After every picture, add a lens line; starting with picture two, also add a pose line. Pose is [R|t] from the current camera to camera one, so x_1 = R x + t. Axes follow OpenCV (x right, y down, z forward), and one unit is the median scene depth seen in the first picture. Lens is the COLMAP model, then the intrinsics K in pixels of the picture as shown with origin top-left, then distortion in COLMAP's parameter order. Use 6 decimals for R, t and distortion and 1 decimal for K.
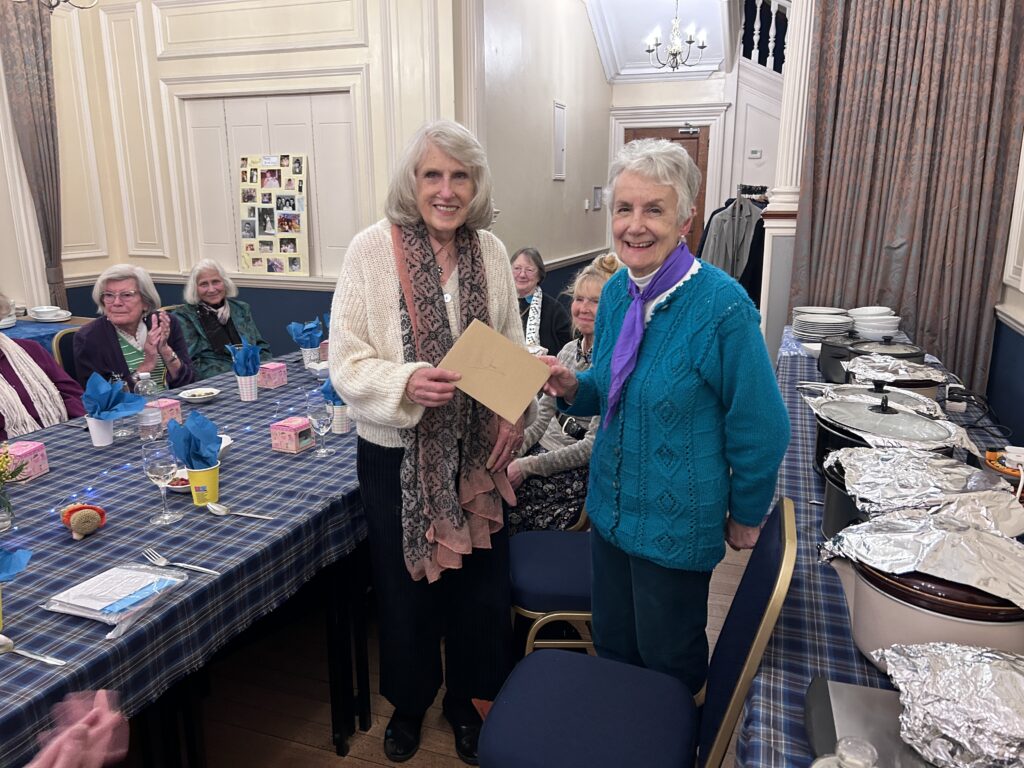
lens RADIAL K [[773.3, 0, 511.7], [0, 773.3, 373.2], [0, 0, 1]] dist [0.051882, -0.056172]
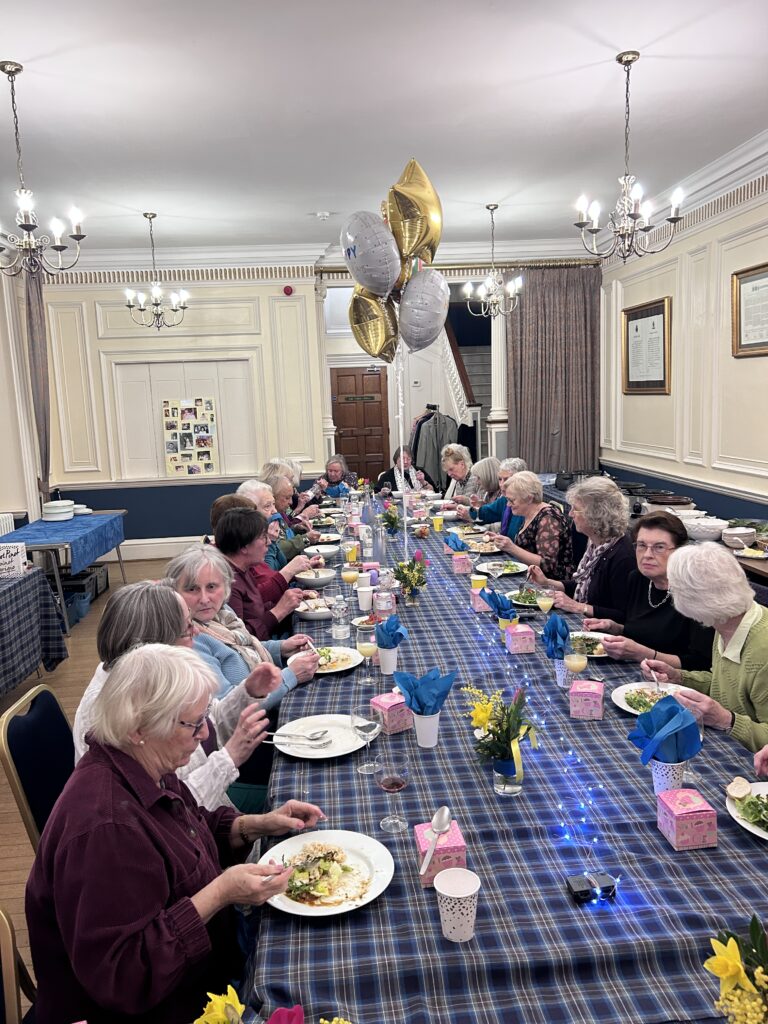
lens RADIAL K [[773.3, 0, 381.7], [0, 773.3, 514.2], [0, 0, 1]] dist [0.051882, -0.056172]
pose [[0.916069, -0.093971, 0.389855, -0.575417], [0.128894, 0.989569, -0.064344, 0.094398], [-0.379741, 0.109194, 0.918626, -0.534754]]
